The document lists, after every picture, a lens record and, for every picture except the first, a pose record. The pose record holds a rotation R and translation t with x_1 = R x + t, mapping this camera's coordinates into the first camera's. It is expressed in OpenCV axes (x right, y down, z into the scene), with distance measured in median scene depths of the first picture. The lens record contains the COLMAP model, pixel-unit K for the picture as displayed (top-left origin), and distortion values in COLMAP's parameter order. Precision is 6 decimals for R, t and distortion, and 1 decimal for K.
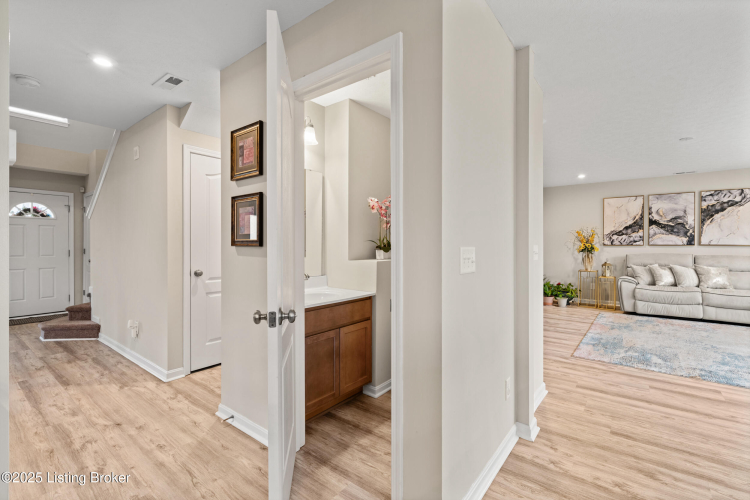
lens RADIAL K [[336.8, 0, 372.8], [0, 336.8, 249.0], [0, 0, 1]] dist [-0.004698, 0.001932]
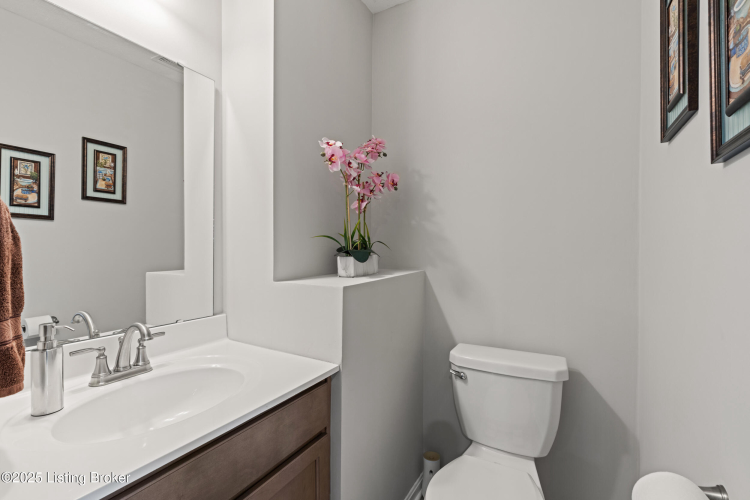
lens RADIAL K [[336.8, 0, 375.0], [0, 336.8, 248.0], [0, 0, 1]] dist [-0.004698, 0.001932]
pose [[0.988126, 0.001851, 0.153634, -0.007317], [0.001000, 0.999829, -0.018479, -0.000083], [-0.153642, 0.018413, 0.987955, 0.371967]]
